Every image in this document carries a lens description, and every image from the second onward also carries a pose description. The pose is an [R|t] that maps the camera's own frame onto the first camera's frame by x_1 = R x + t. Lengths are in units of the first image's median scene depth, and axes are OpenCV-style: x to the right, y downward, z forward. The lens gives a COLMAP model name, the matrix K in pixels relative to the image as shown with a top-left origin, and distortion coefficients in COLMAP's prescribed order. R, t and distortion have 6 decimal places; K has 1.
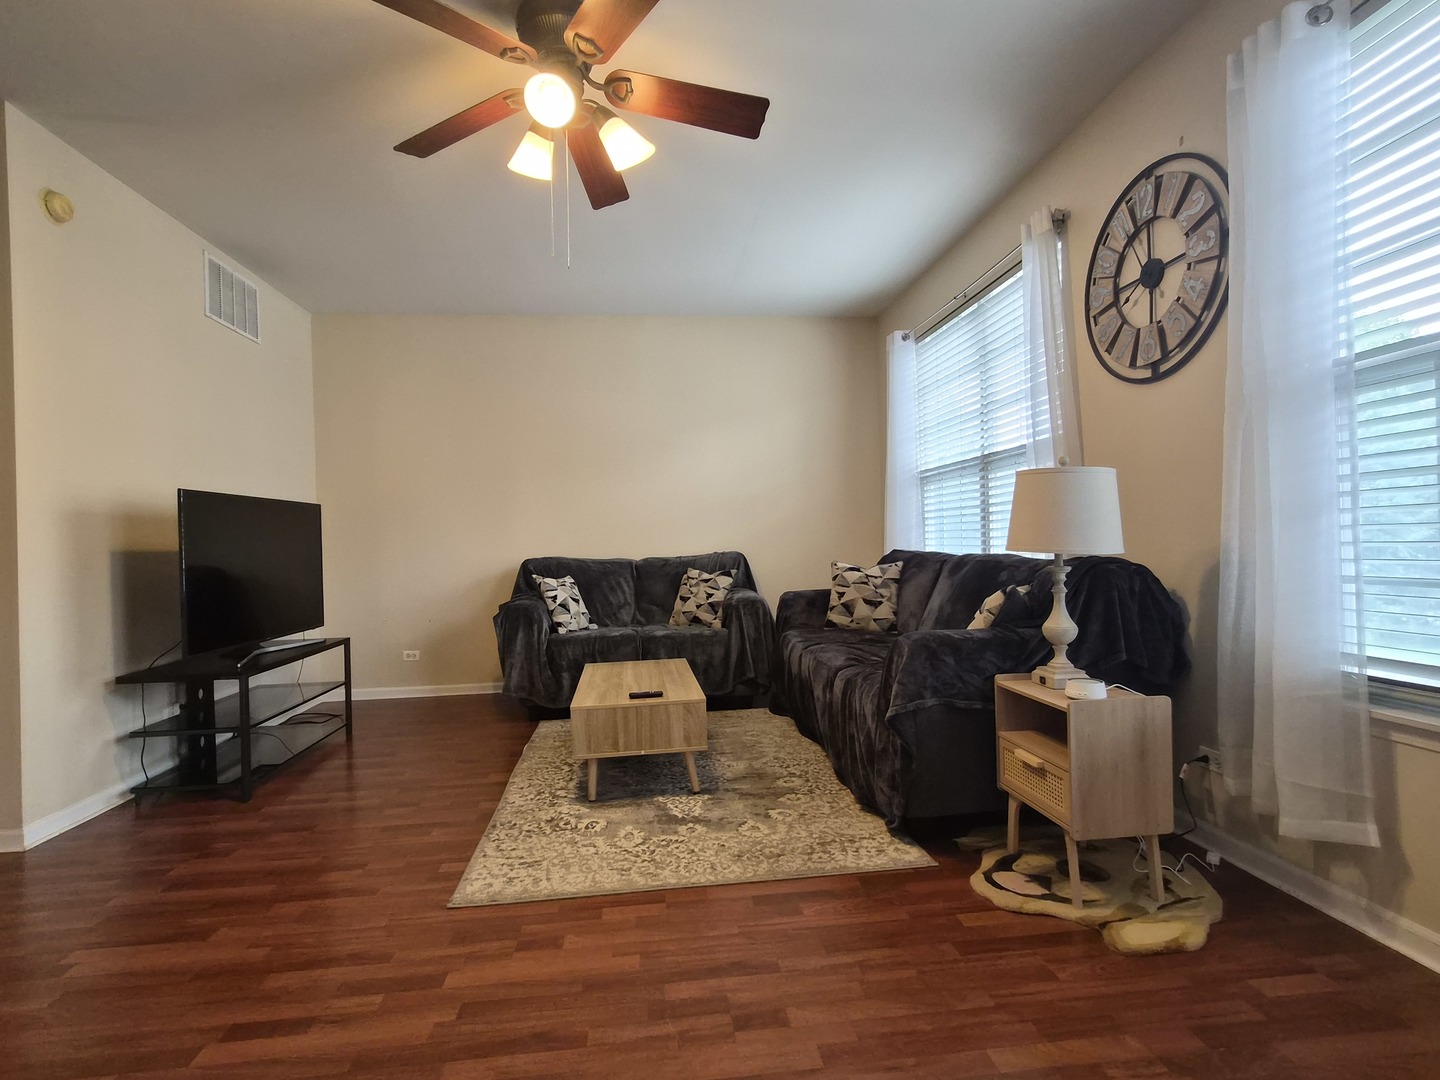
lens RADIAL K [[711.8, 0, 715.6], [0, 711.8, 541.8], [0, 0, 1]] dist [0.001884, -0.000030]
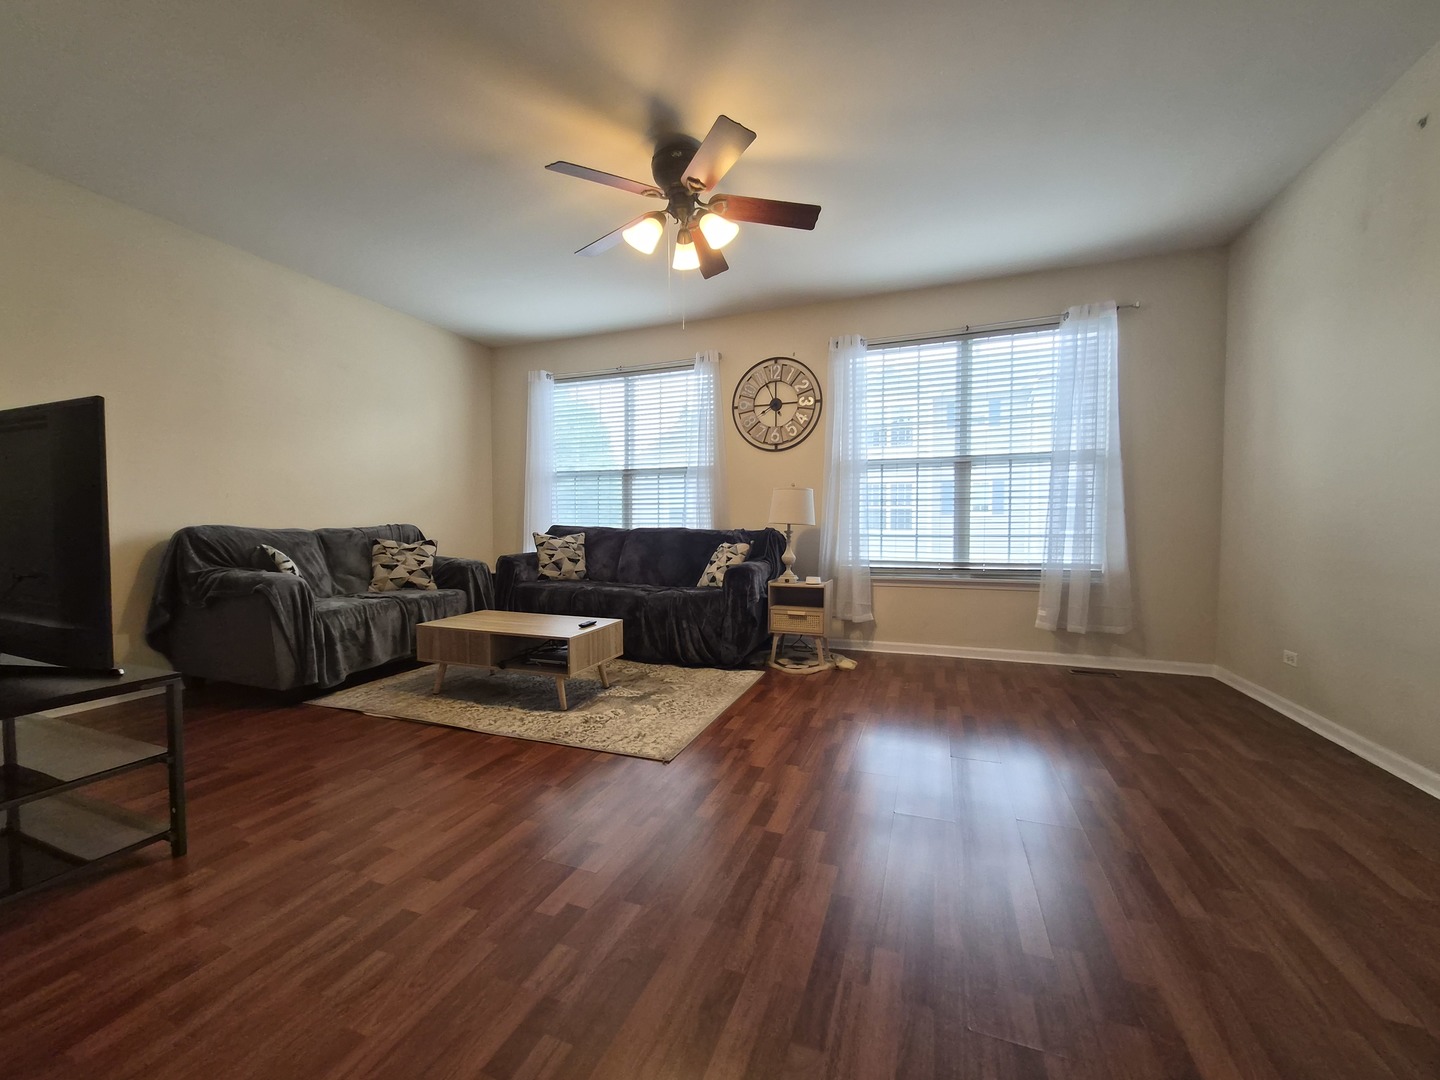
lens RADIAL K [[571.8, 0, 716.3], [0, 571.8, 540.7], [0, 0, 1]] dist [0.000593, 0.000024]
pose [[0.452513, 0.000563, 0.891757, -1.007273], [-0.016651, 0.999831, 0.007817, 0.044973], [-0.891602, -0.018386, 0.452446, 0.300387]]
